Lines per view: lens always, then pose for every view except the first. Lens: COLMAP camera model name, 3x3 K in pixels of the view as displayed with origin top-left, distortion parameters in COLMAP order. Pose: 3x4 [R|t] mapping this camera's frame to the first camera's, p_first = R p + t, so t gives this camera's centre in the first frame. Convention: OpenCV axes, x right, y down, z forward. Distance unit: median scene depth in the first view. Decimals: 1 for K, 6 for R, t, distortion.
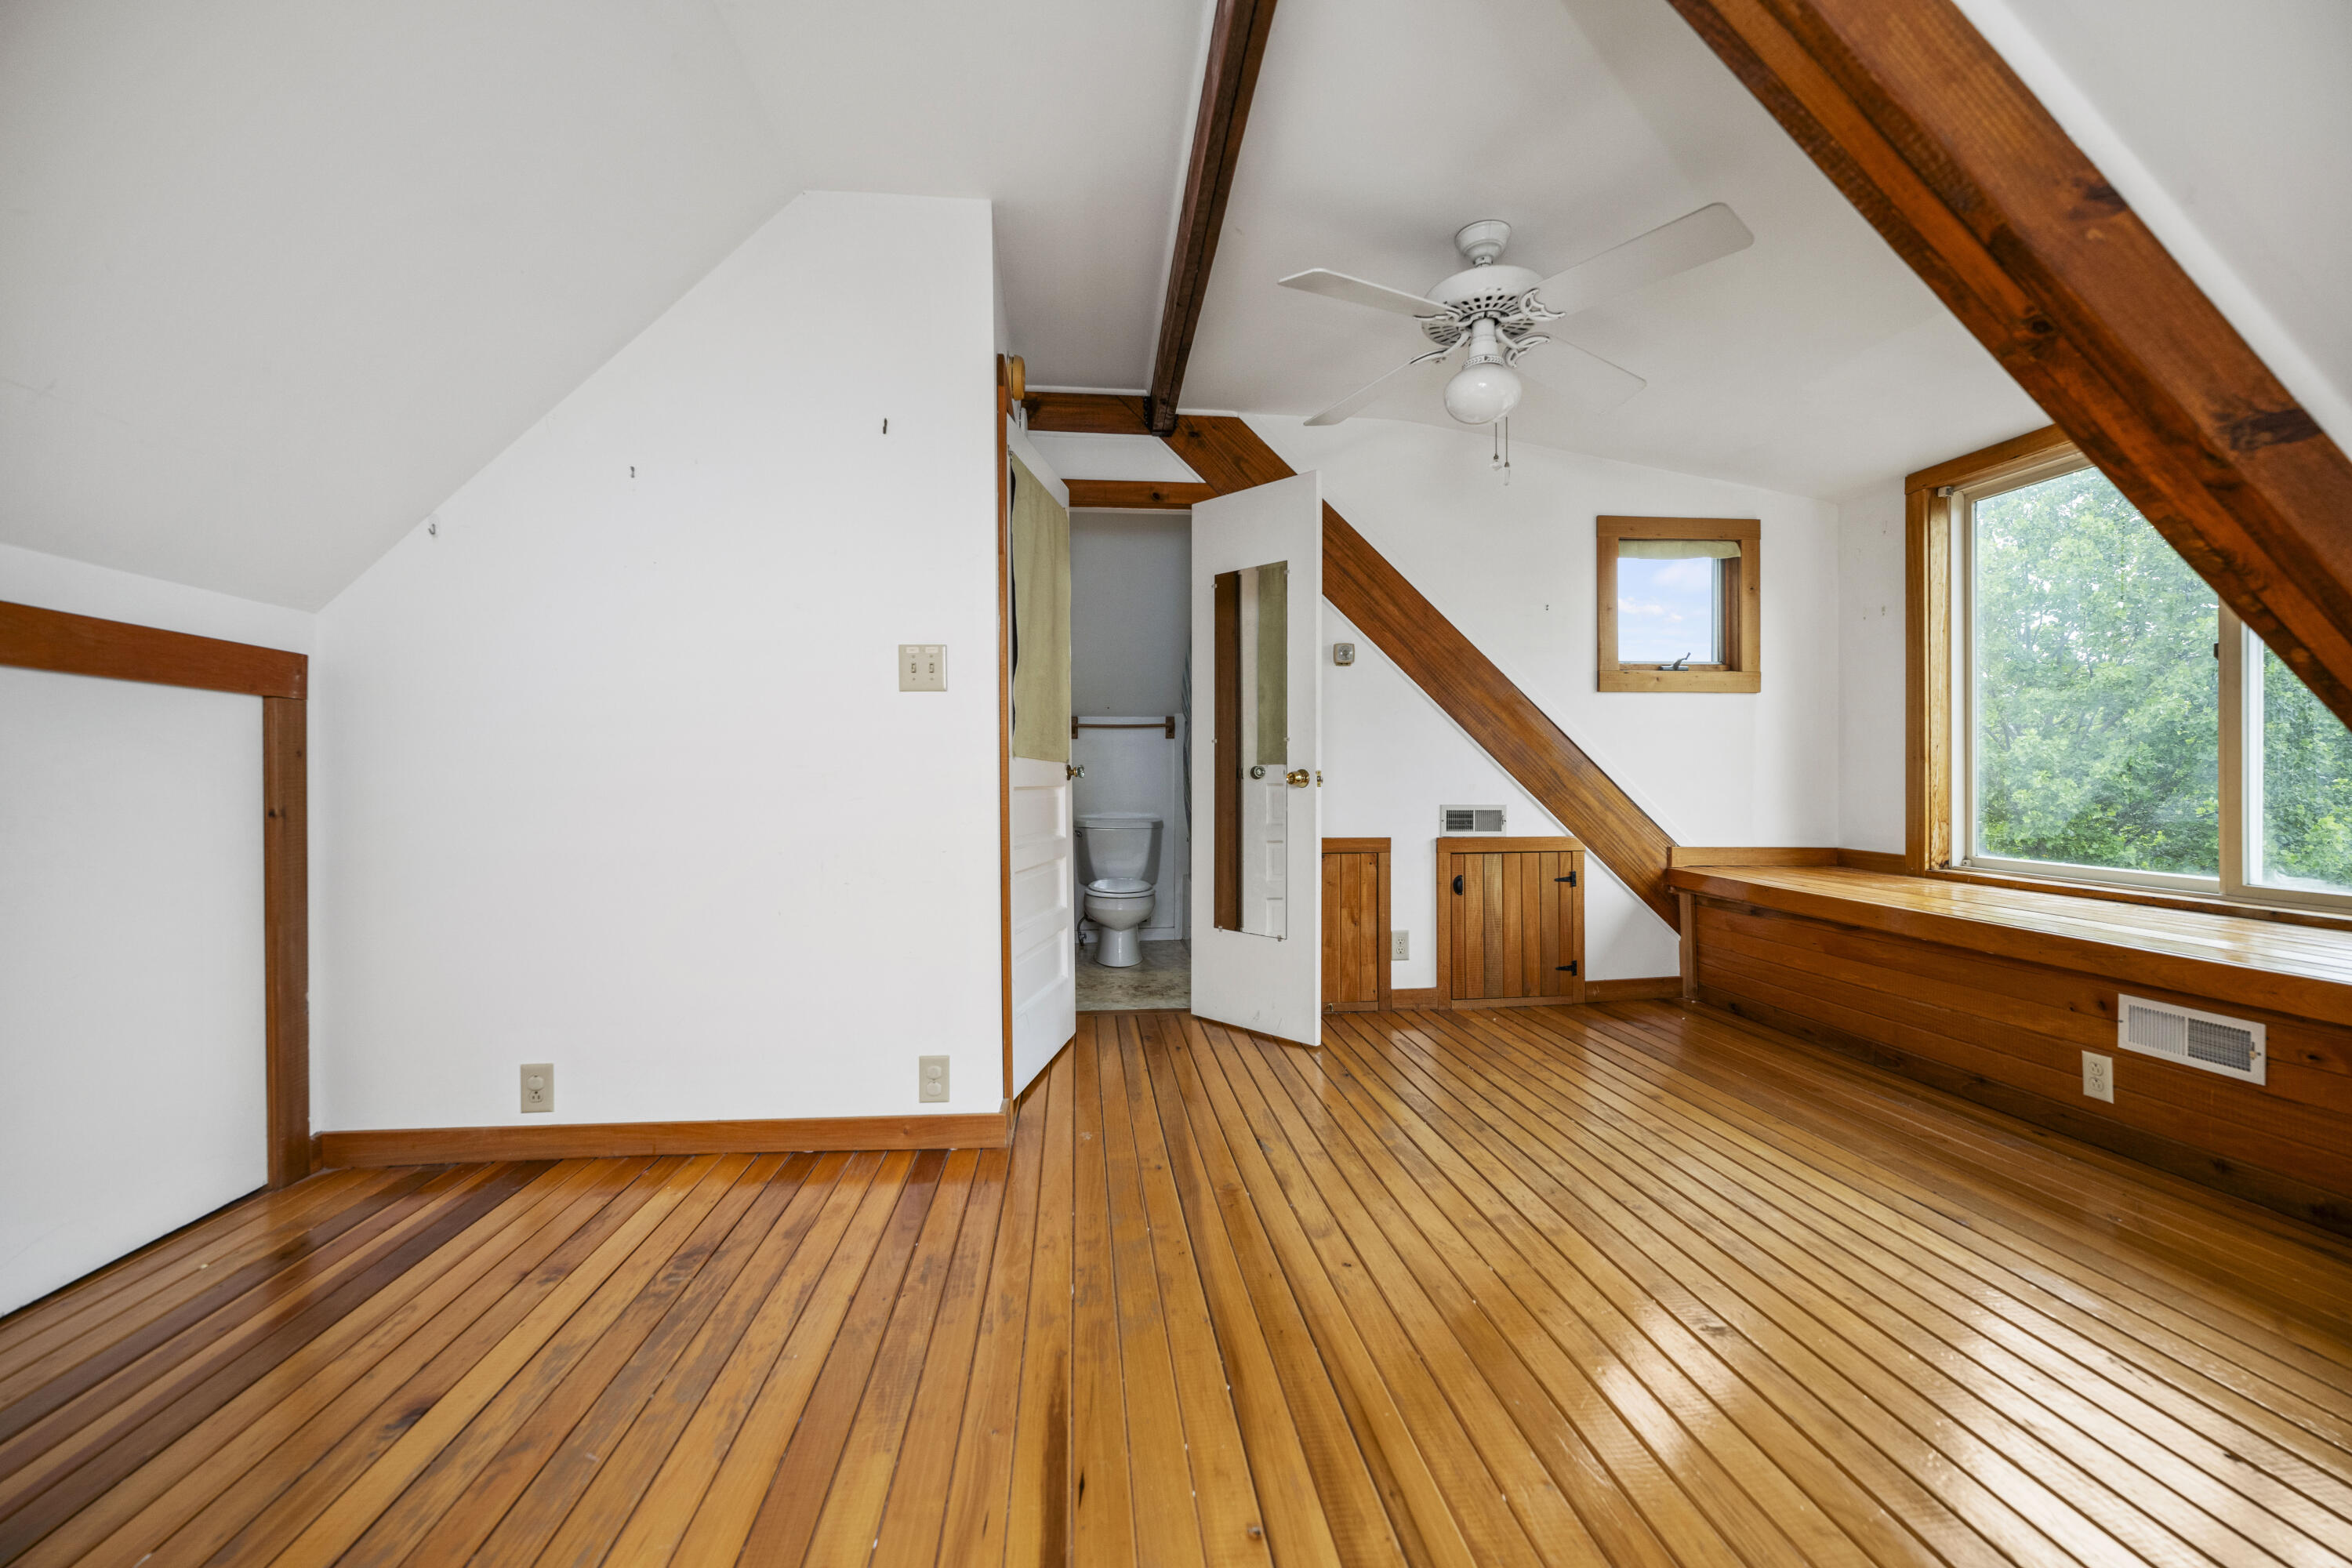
lens RADIAL K [[946.2, 0, 1168.7], [0, 946.2, 786.1], [0, 0, 1]] dist [0.000522, -0.000154]
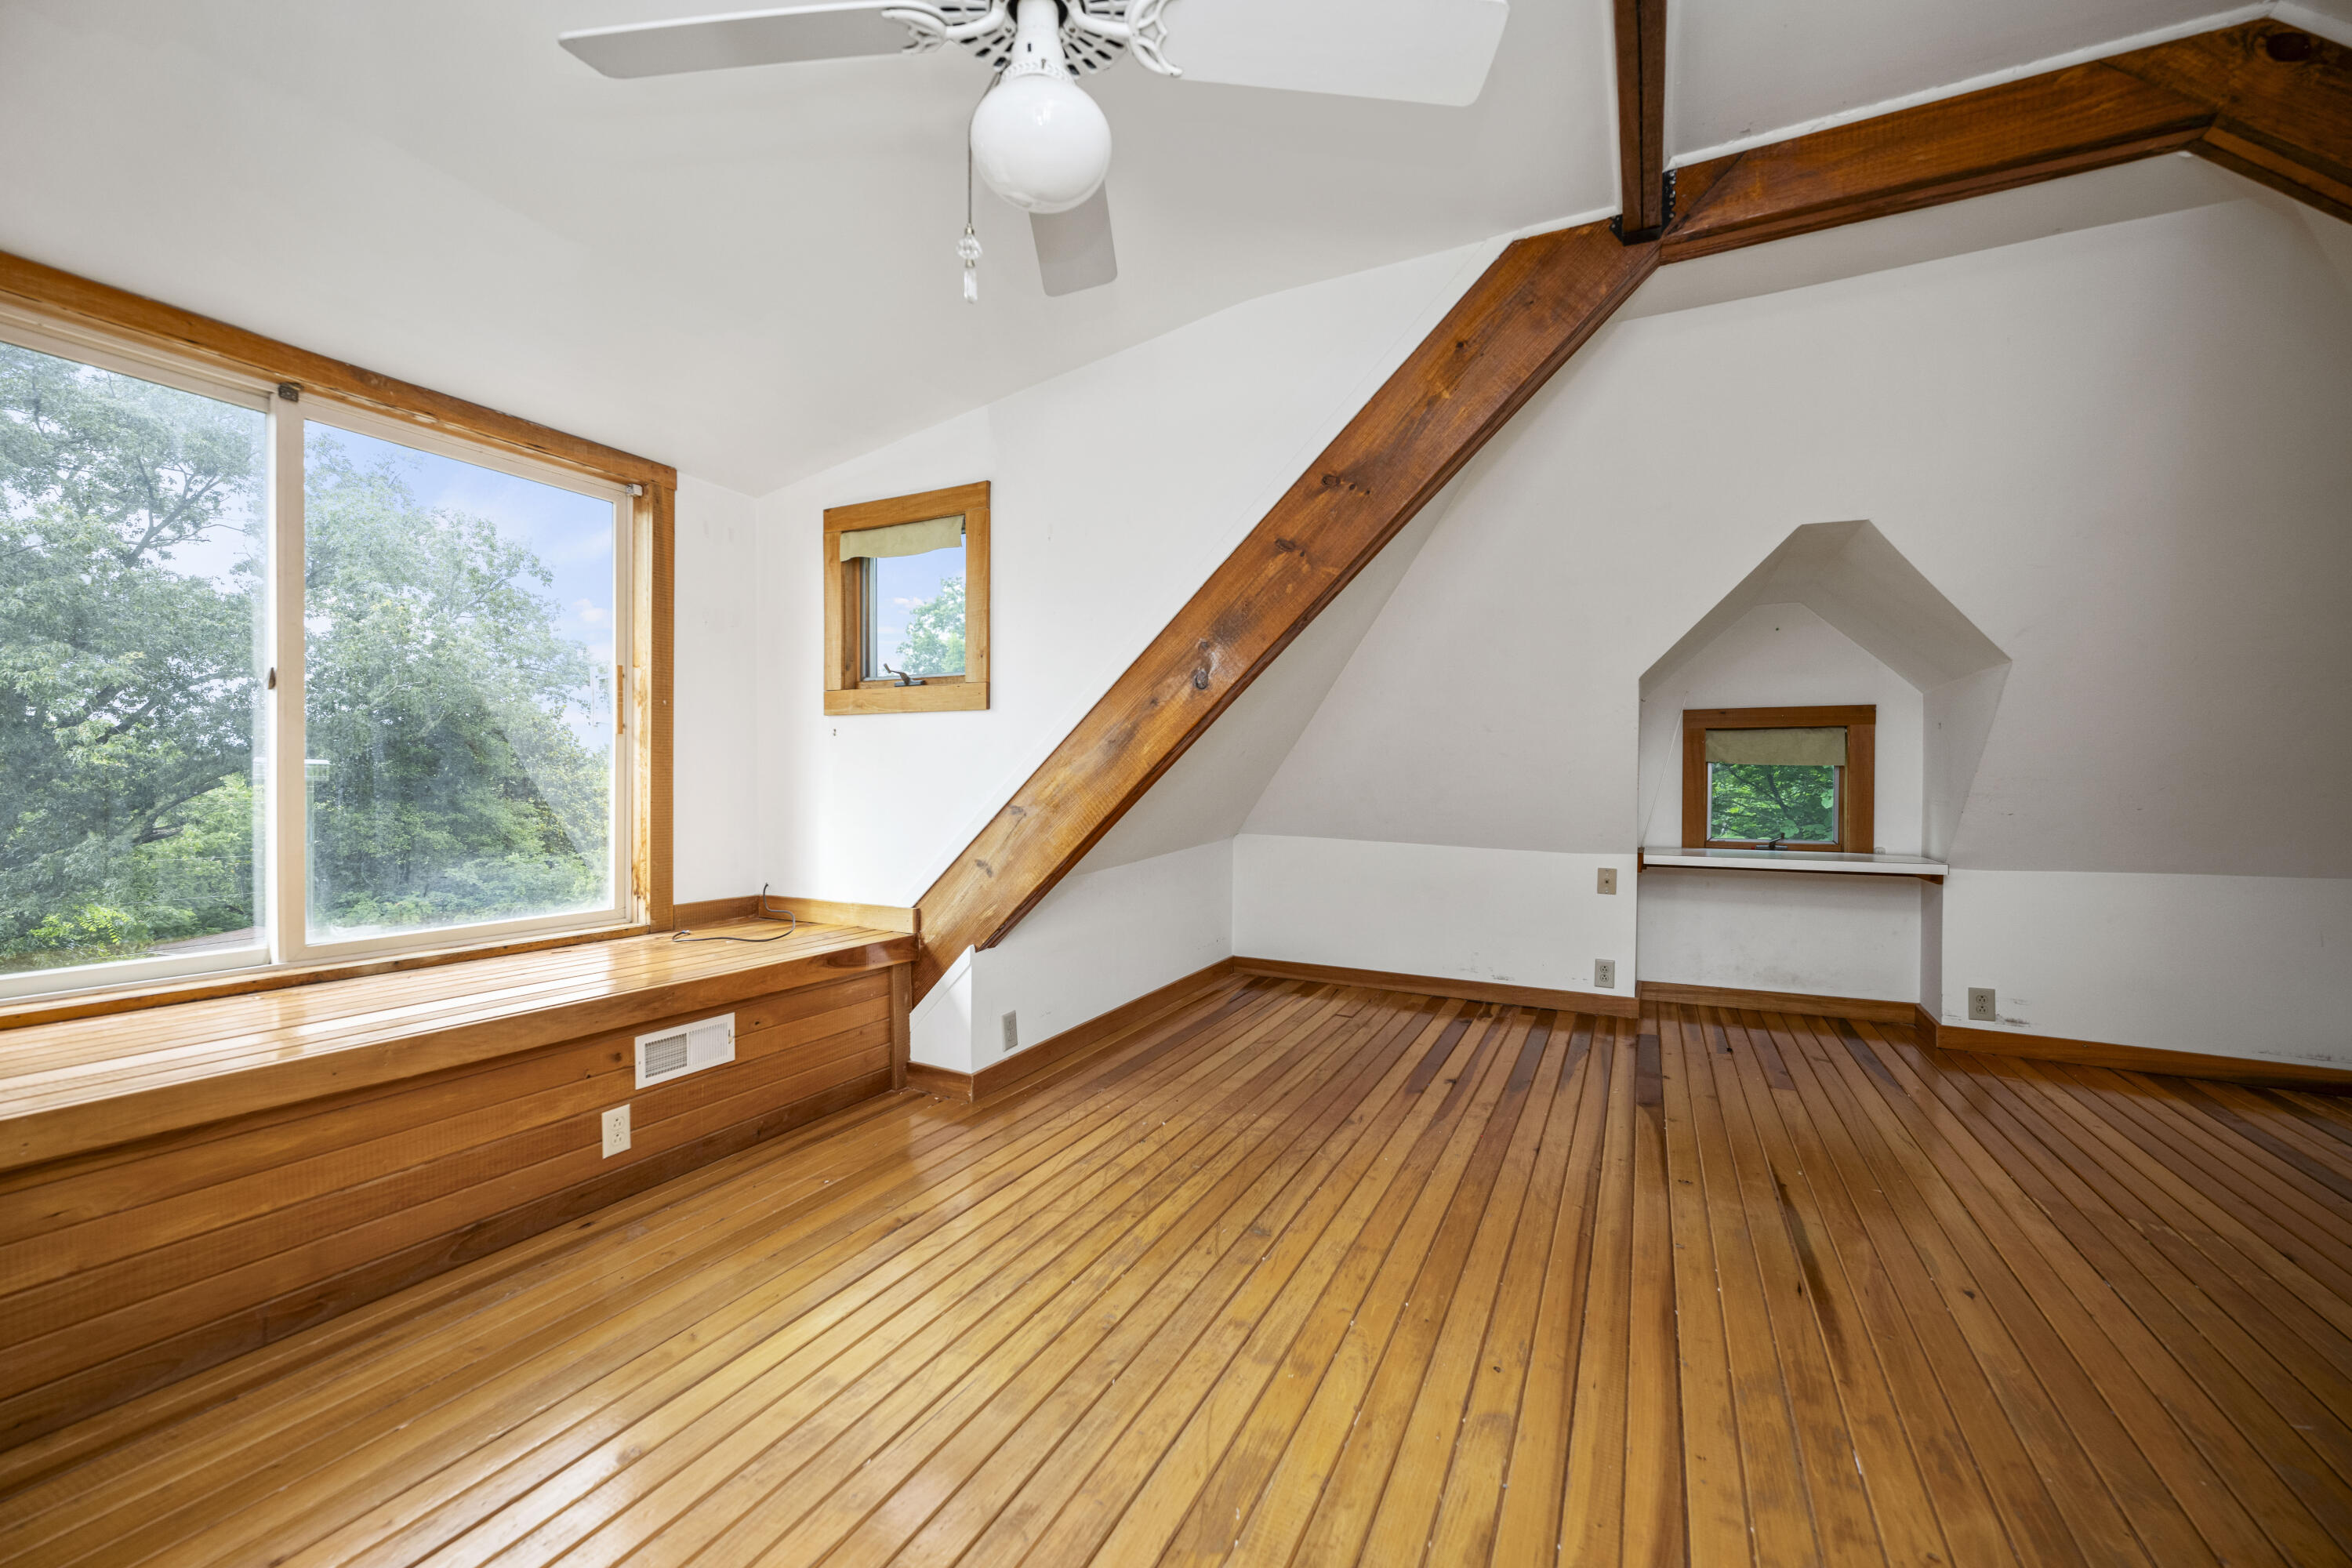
lens RADIAL K [[946.2, 0, 1168.7], [0, 946.2, 786.1], [0, 0, 1]] dist [0.000522, -0.000154]
pose [[-0.844299, -0.000380, 0.535872, -0.029902], [0.009677, 0.999826, 0.015957, -0.067808], [-0.535785, 0.018658, -0.844148, 1.690825]]
